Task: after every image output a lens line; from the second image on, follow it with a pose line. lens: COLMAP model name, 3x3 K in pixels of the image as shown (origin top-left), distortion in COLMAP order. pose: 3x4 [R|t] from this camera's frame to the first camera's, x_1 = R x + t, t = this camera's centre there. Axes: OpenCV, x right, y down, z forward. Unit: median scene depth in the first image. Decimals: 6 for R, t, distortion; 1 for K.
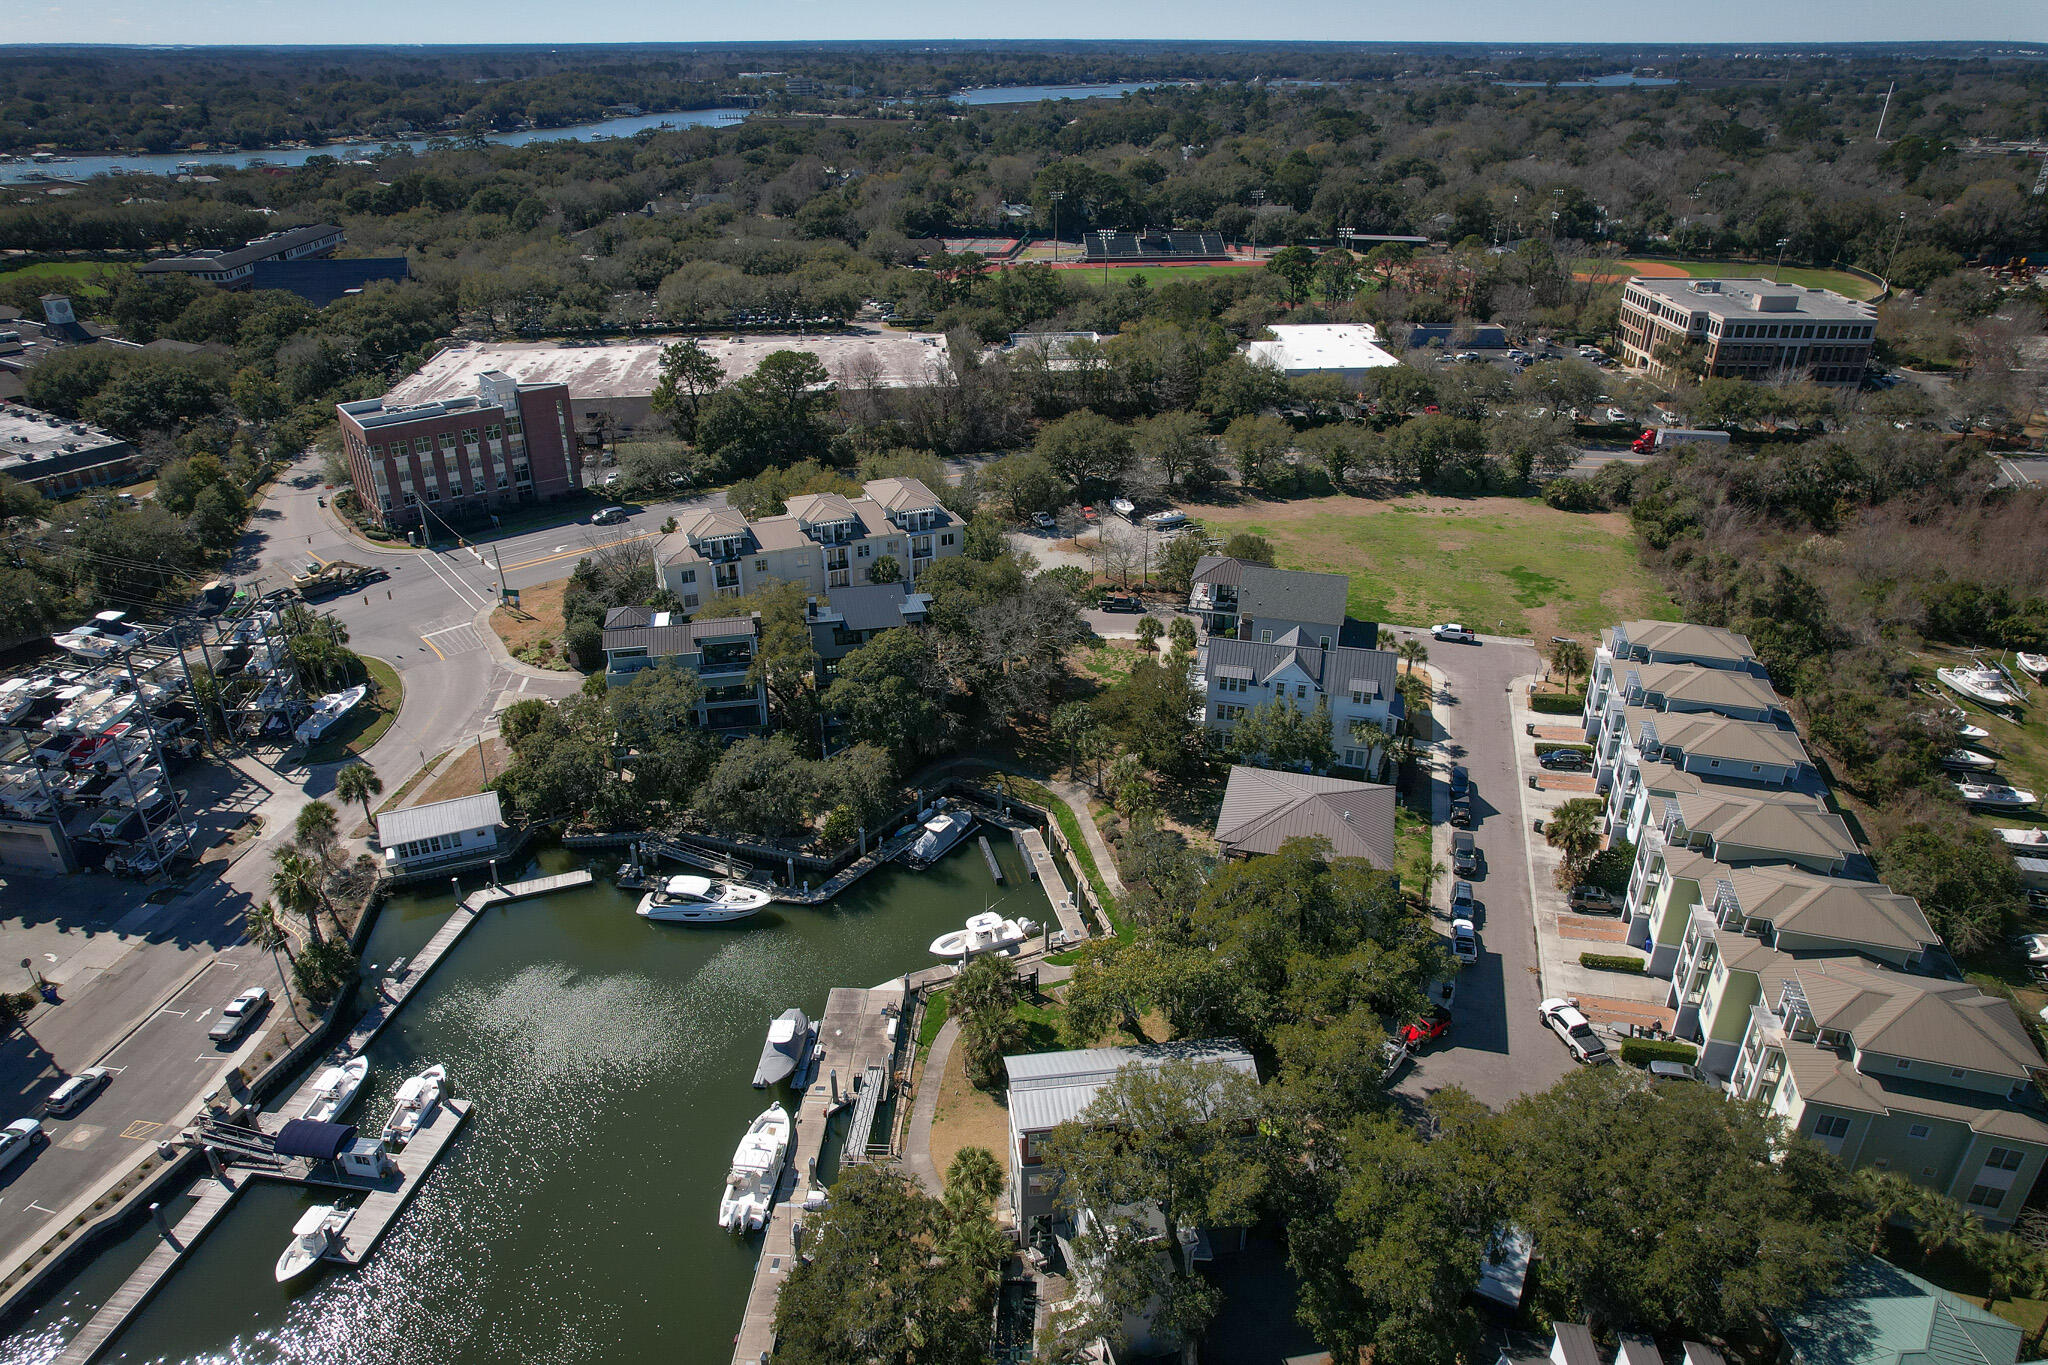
lens RADIAL K [[1313.8, 0, 1015.6], [0, 1313.8, 682.7], [0, 0, 1]] dist [-0.083389, 0.080302]
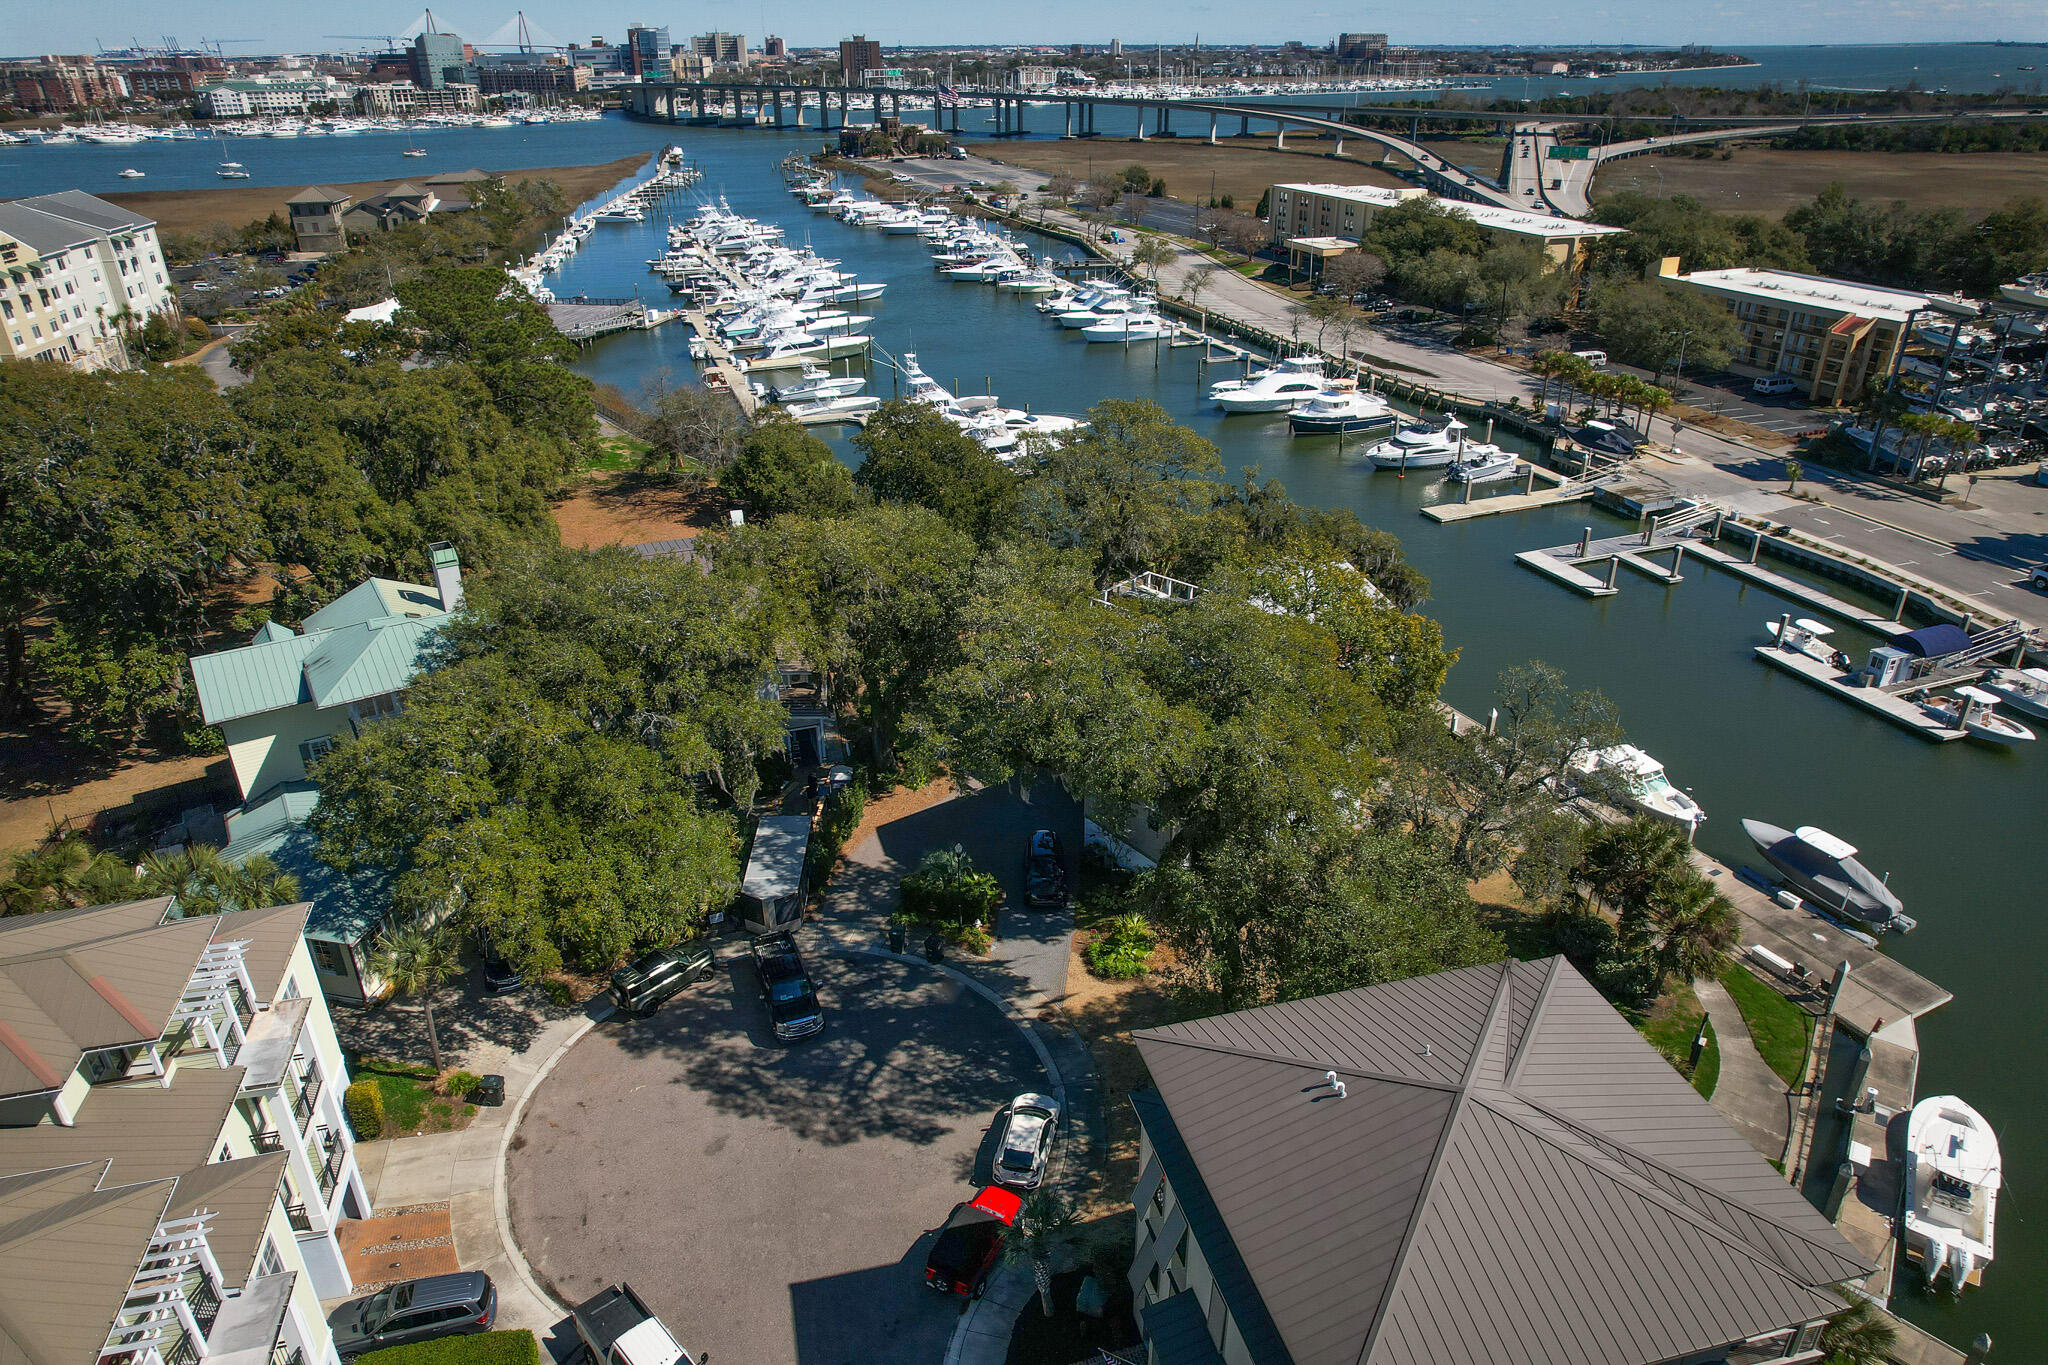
lens RADIAL K [[1313.8, 0, 1015.6], [0, 1313.8, 682.7], [0, 0, 1]] dist [-0.083389, 0.080302]
pose [[-0.867749, 0.229682, -0.440747, 0.418935], [-0.212835, 0.629651, 0.747155, -0.175332], [0.449125, 0.742149, -0.497495, 0.996958]]
